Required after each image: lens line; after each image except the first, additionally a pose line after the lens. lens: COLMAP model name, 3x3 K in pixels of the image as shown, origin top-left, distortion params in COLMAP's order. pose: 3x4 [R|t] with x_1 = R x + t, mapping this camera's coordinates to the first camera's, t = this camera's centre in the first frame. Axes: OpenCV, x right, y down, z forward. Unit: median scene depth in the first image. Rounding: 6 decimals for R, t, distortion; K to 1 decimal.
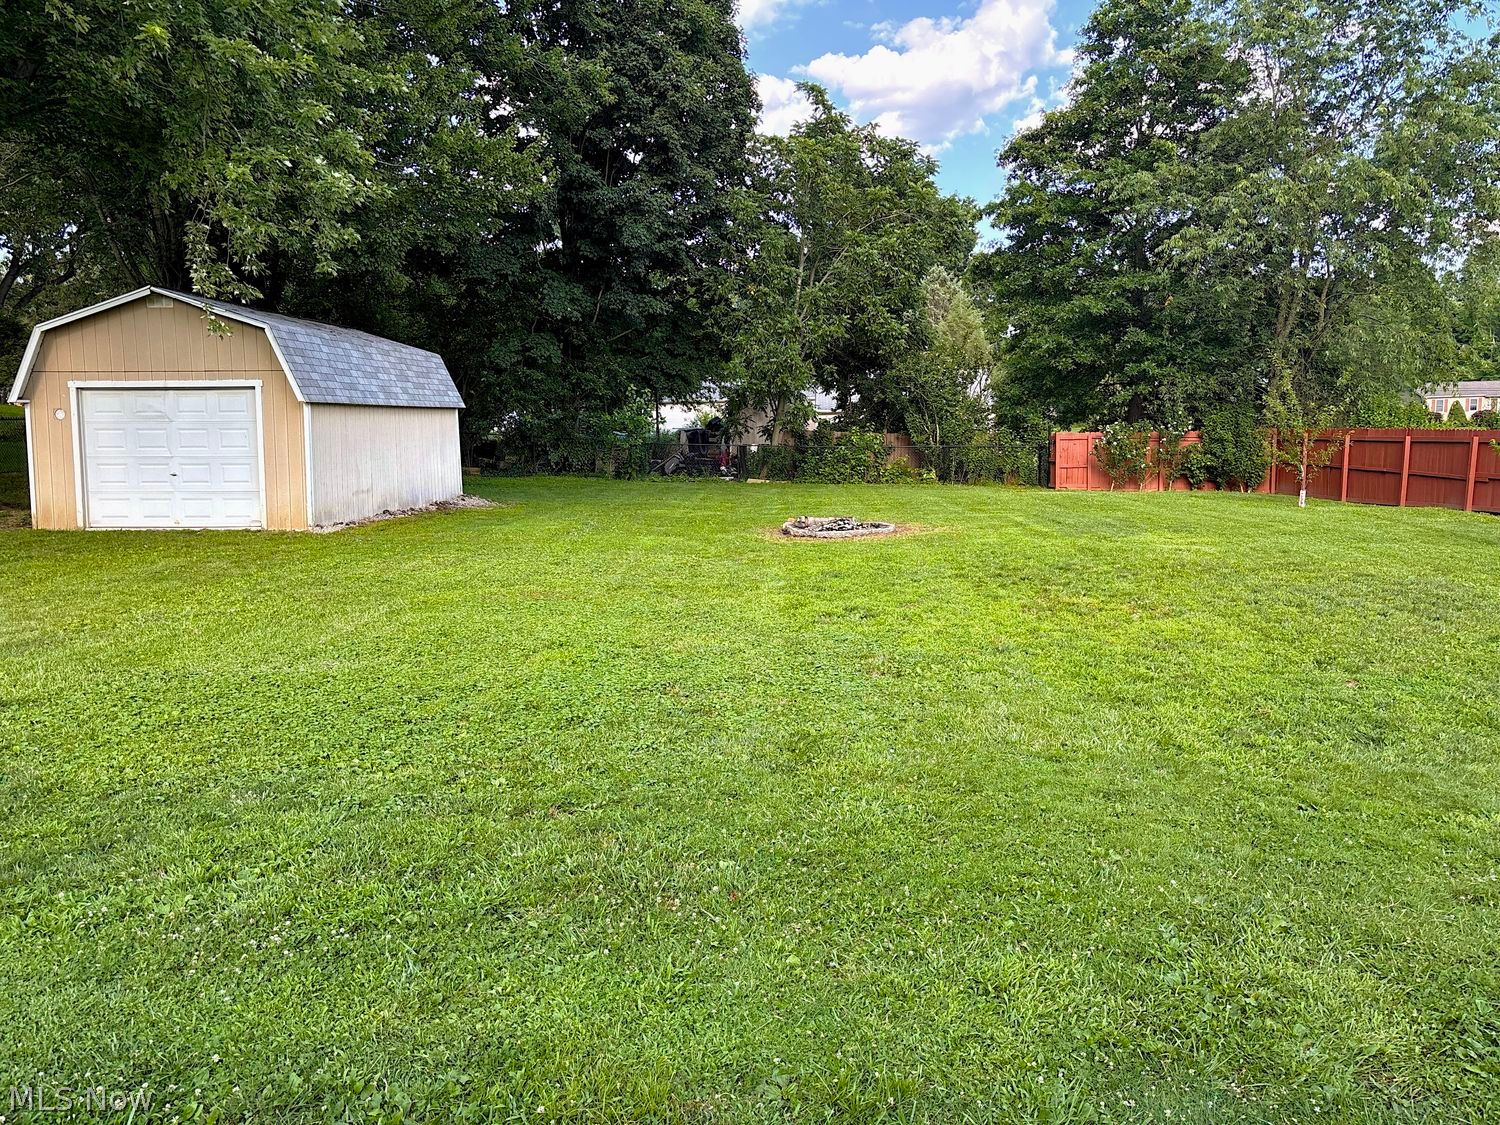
lens RADIAL K [[1143.9, 0, 740.4], [0, 1143.9, 555.9], [0, 0, 1]] dist [0.061617, -0.070268]
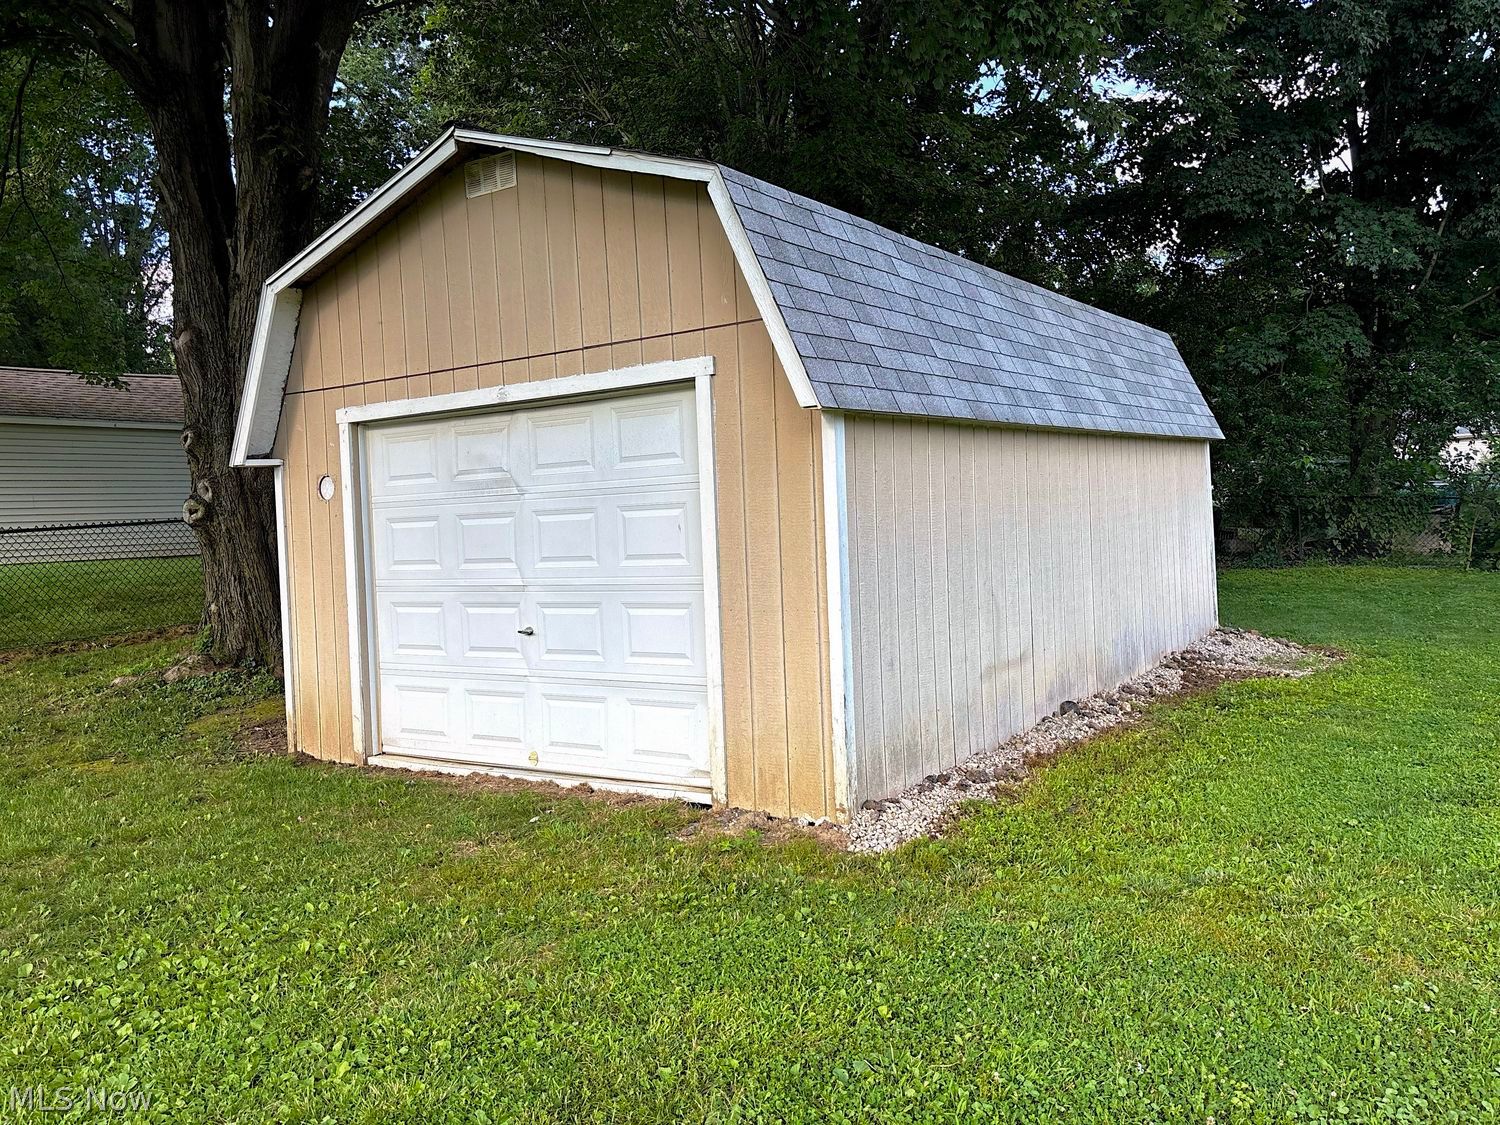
lens RADIAL K [[1143.9, 0, 740.4], [0, 1143.9, 555.9], [0, 0, 1]] dist [0.061617, -0.070268]
pose [[0.853378, -0.014582, -0.521089, -0.230445], [-0.015603, 0.998446, -0.053494, -0.075451], [0.521059, 0.053781, 0.851824, 0.705393]]
